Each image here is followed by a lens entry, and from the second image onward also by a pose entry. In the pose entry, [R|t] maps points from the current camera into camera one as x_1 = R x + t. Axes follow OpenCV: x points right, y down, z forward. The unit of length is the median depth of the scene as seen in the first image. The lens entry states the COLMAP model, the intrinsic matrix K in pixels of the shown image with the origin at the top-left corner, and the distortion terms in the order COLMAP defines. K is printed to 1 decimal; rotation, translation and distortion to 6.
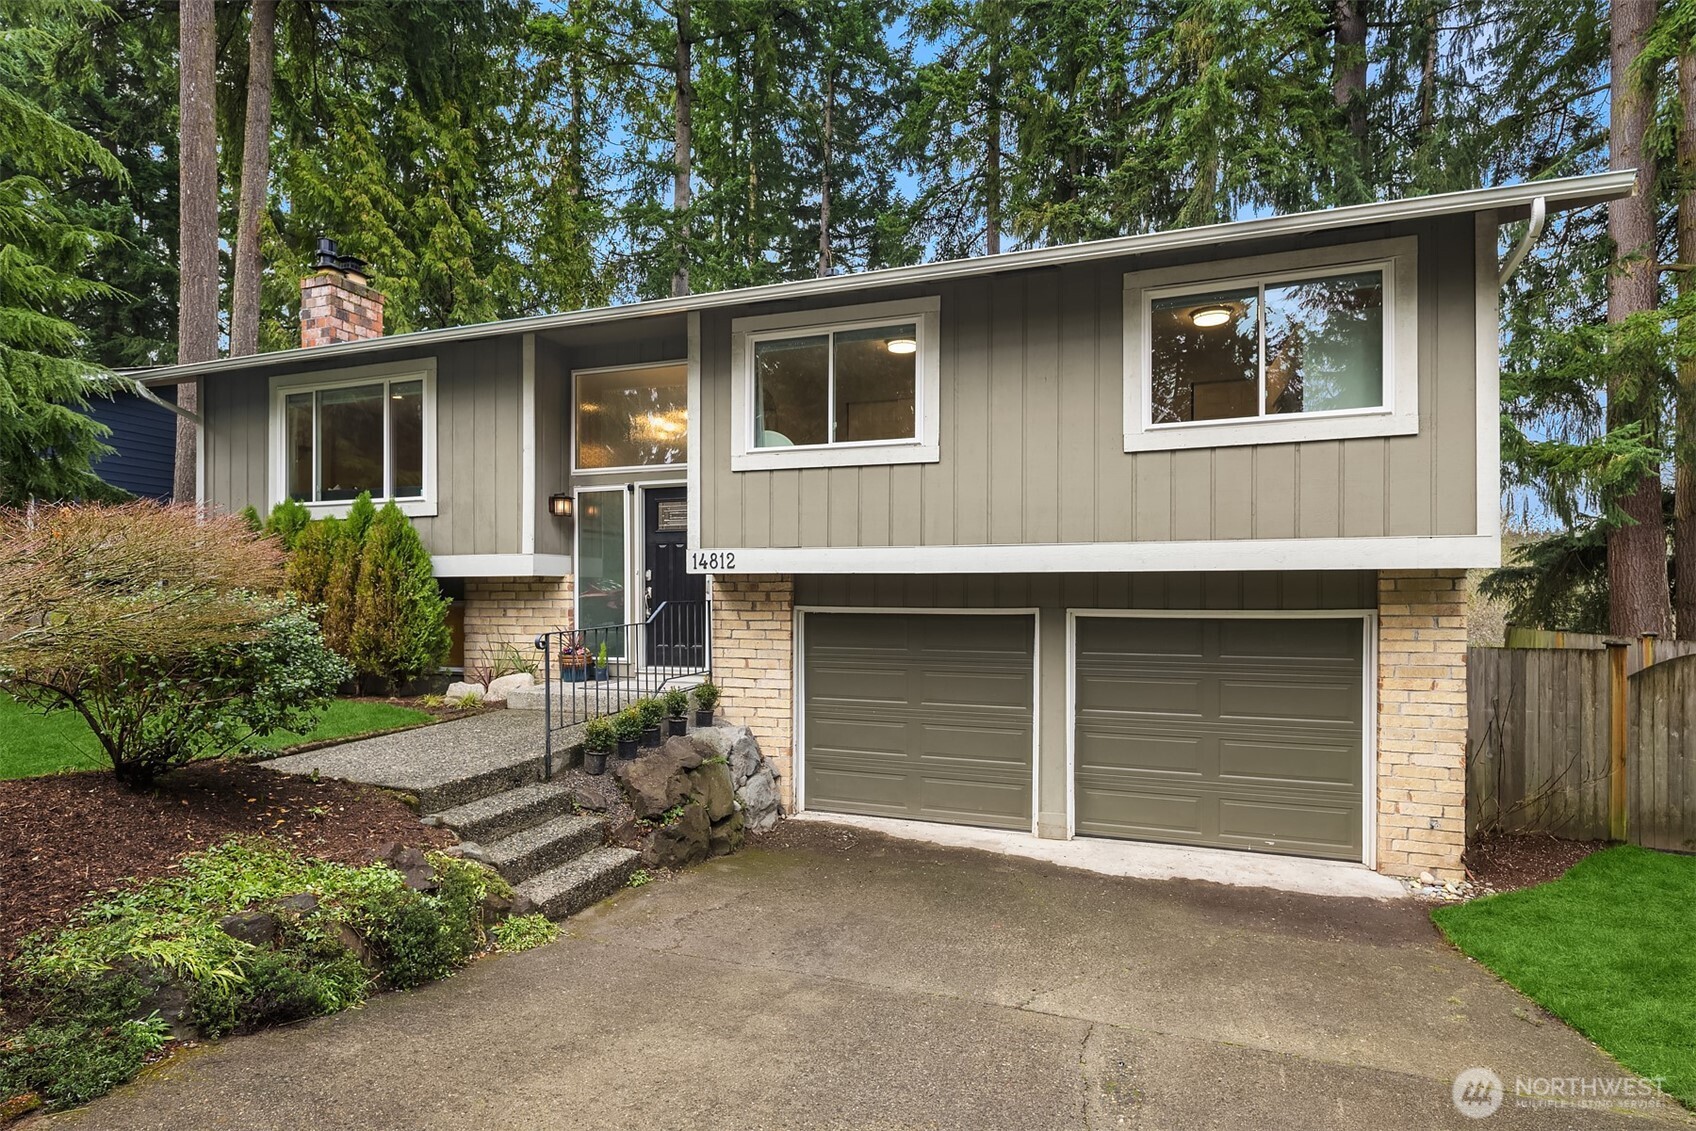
lens RADIAL K [[834.6, 0, 847.5], [0, 834.6, 569.6], [0, 0, 1]] dist [-0.004836, -0.000784]
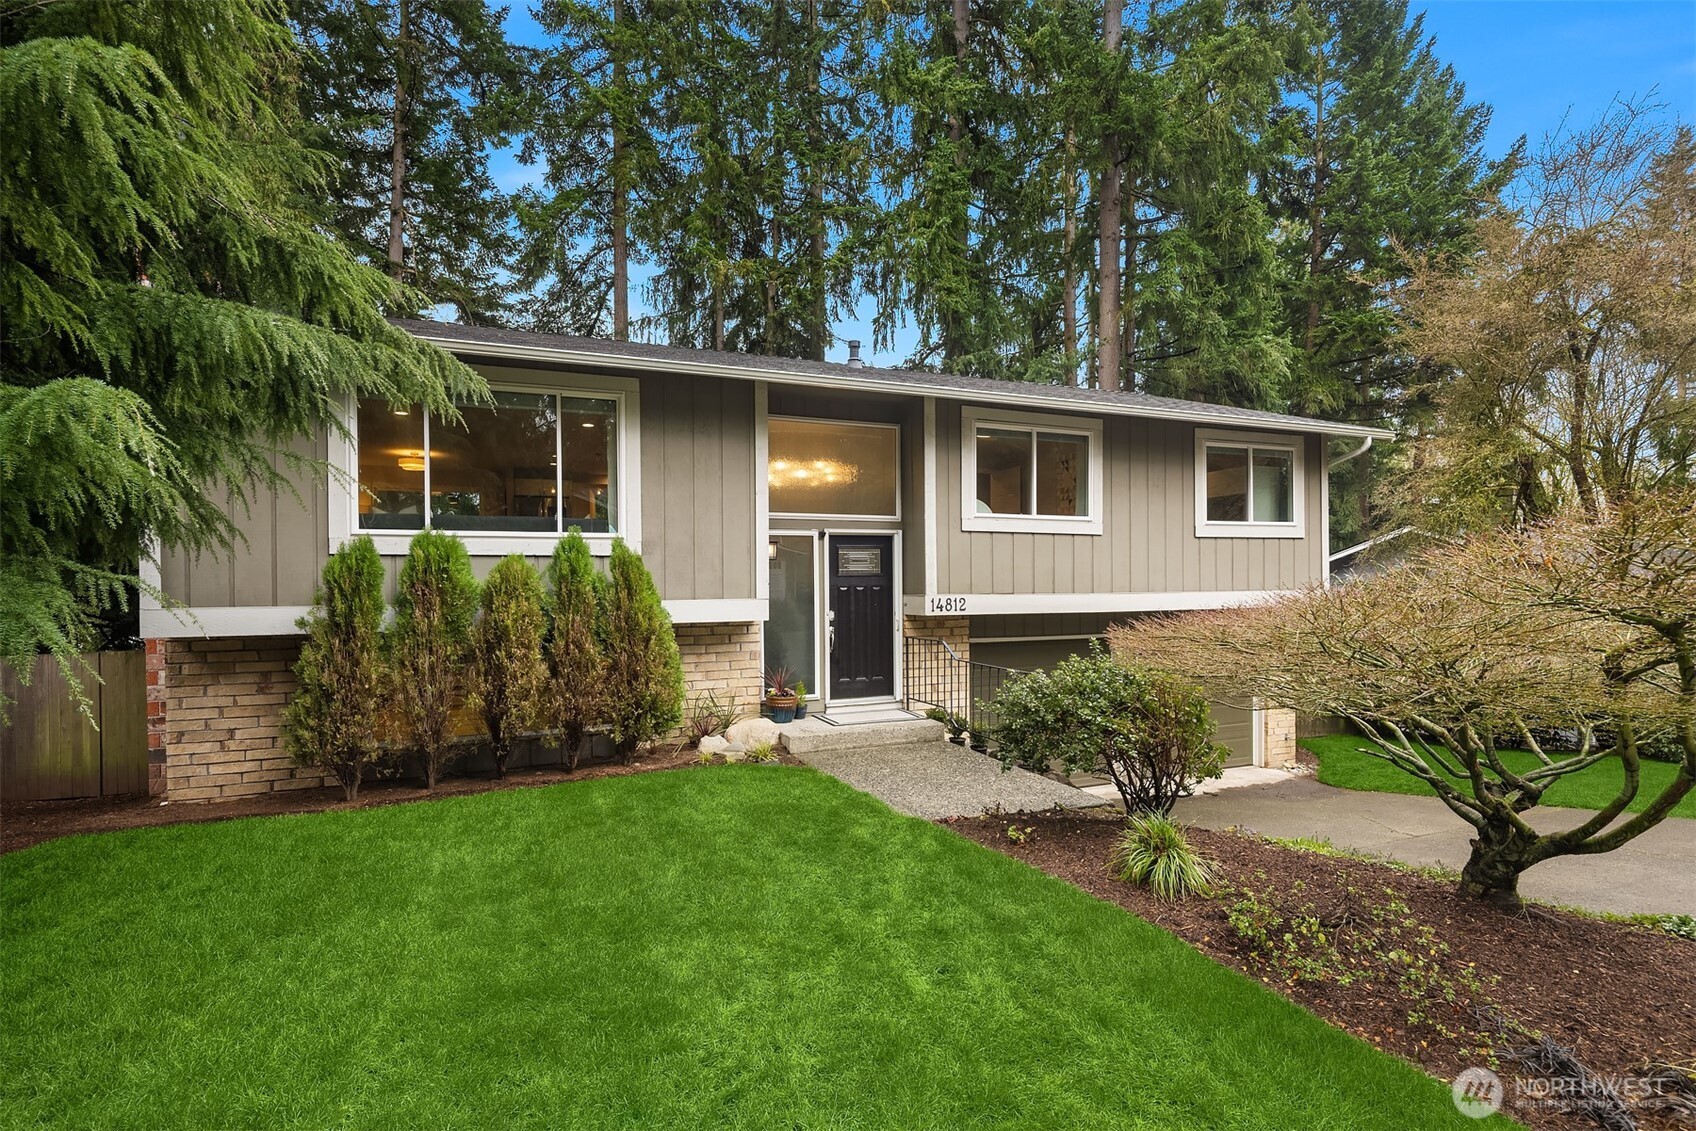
lens RADIAL K [[834.6, 0, 846.6], [0, 834.6, 573.4], [0, 0, 1]] dist [-0.004836, -0.000784]
pose [[0.735845, 0.007230, 0.677112, -1.077177], [-0.002090, 0.999962, -0.008407, -0.044521], [-0.677147, 0.004771, 0.735832, 0.216542]]
